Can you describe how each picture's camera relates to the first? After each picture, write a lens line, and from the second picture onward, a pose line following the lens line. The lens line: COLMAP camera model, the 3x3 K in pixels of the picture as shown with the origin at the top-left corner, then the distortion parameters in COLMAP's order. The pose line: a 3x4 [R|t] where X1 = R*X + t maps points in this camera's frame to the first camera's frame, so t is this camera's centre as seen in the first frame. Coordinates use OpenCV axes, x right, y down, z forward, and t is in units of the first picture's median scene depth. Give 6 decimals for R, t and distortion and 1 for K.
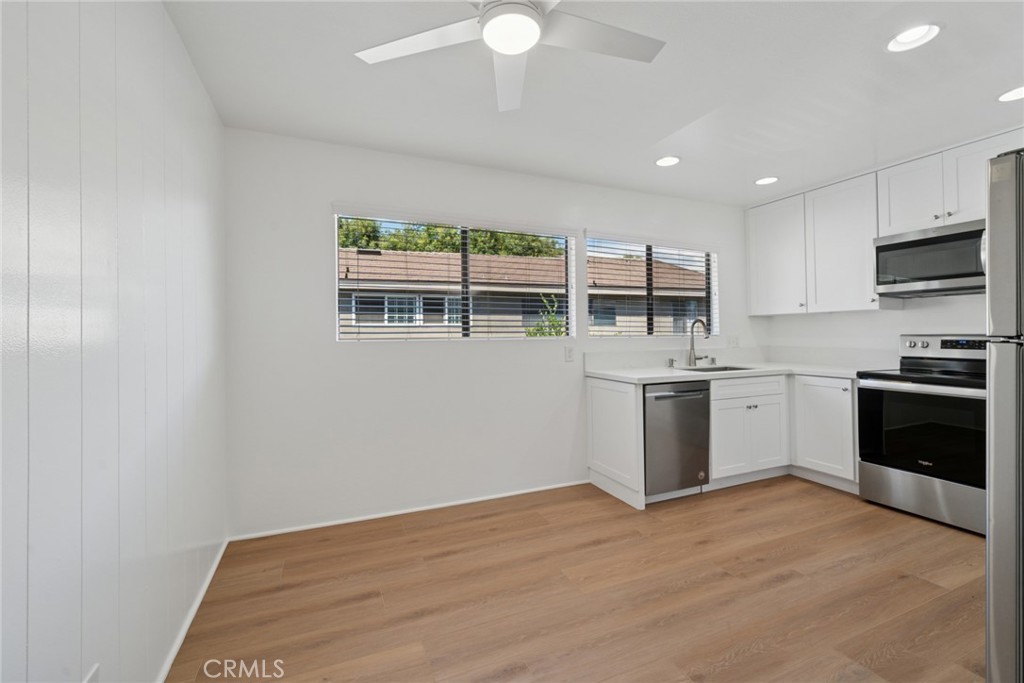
lens RADIAL K [[434.5, 0, 512.5], [0, 434.5, 324.9], [0, 0, 1]] dist [0.003686, -0.000515]
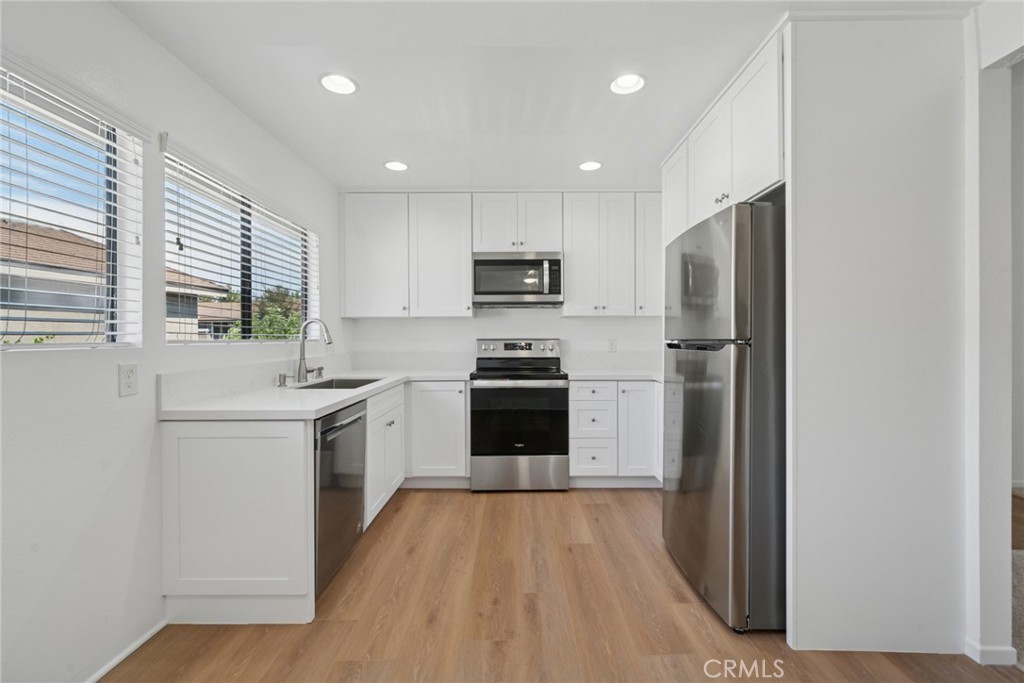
lens RADIAL K [[443.0, 0, 516.2], [0, 443.0, 335.7], [0, 0, 1]] dist [-0.002138, 0.001278]
pose [[0.399195, 0.006340, 0.916844, -0.157077], [-0.018263, 0.999833, 0.001038, 0.010608], [-0.916684, -0.017159, 0.399244, 0.451108]]
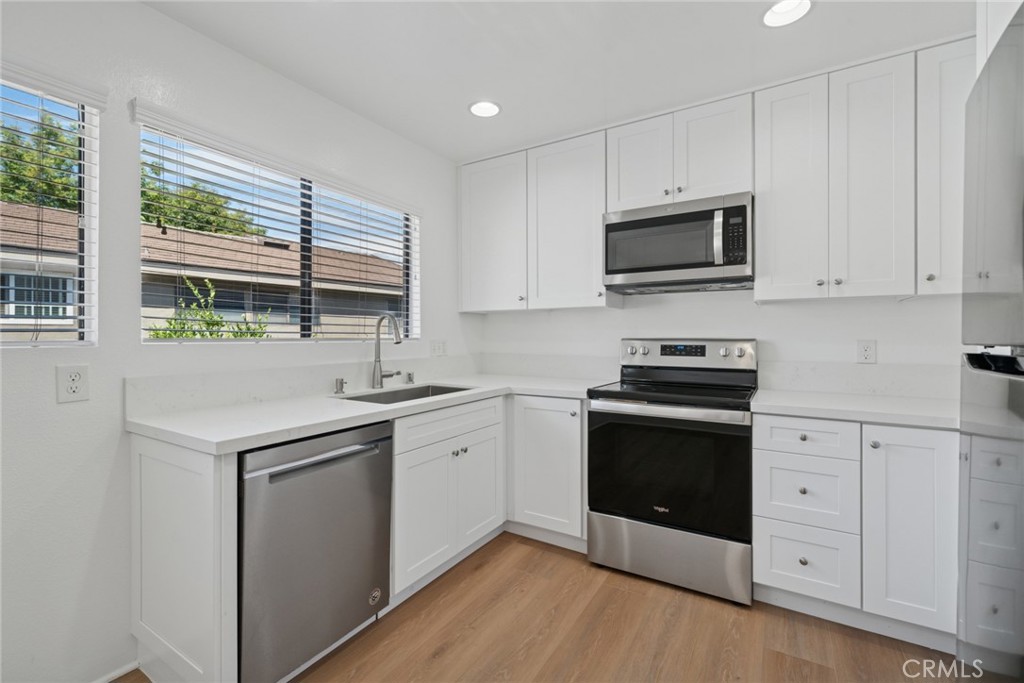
lens RADIAL K [[443.0, 0, 511.1], [0, 443.0, 334.3], [0, 0, 1]] dist [-0.002138, 0.001278]
pose [[0.822834, 0.006351, 0.568247, 0.256039], [-0.015746, 0.999808, 0.011627, 0.008250], [-0.568064, -0.018515, 0.822776, 0.450871]]
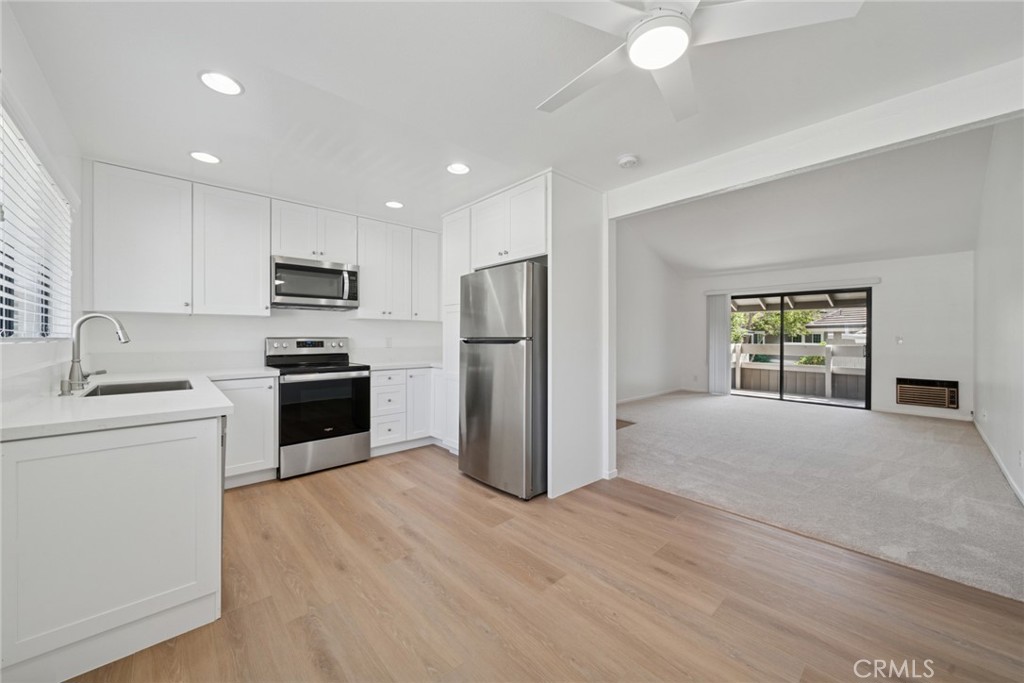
lens RADIAL K [[378.3, 0, 507.3], [0, 378.3, 333.0], [0, 0, 1]] dist [-0.001223, -0.000509]
pose [[-0.319938, 0.012406, 0.947357, -0.331216], [-0.018569, 0.999640, -0.019362, 0.018411], [-0.947257, -0.023786, -0.319592, 0.734334]]
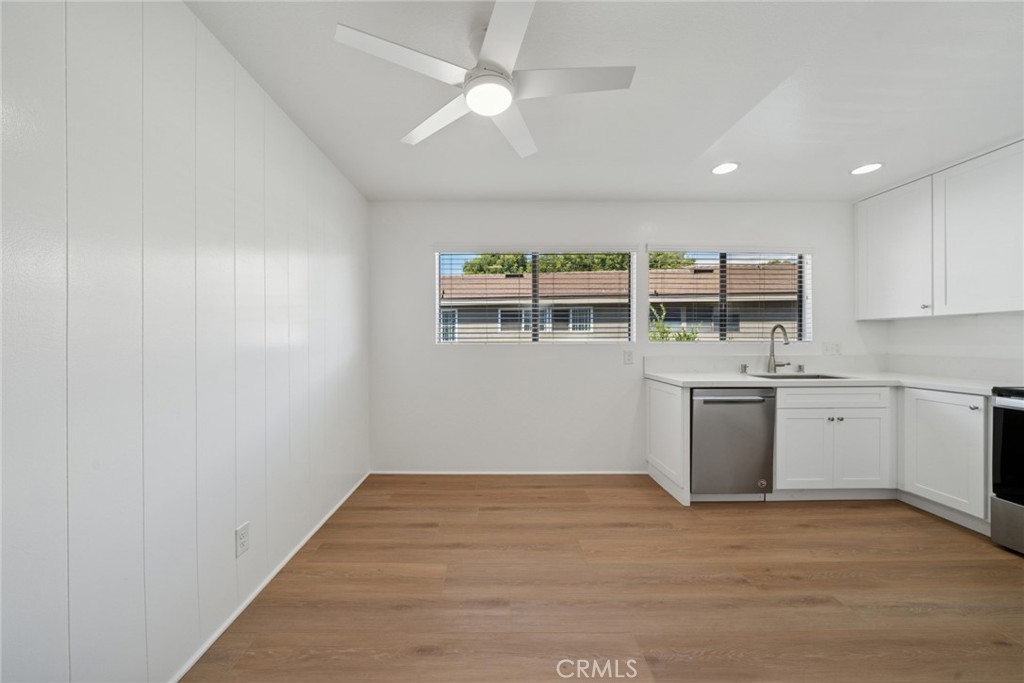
lens RADIAL K [[355.7, 0, 496.9], [0, 355.7, 339.4], [0, 0, 1]] dist [-0.003059, 0.000185]
pose [[0.917447, 0.003991, -0.397837, 0.199829], [0.004602, 0.999776, 0.020643, 0.000044], [0.397831, -0.020769, 0.917224, 0.028977]]
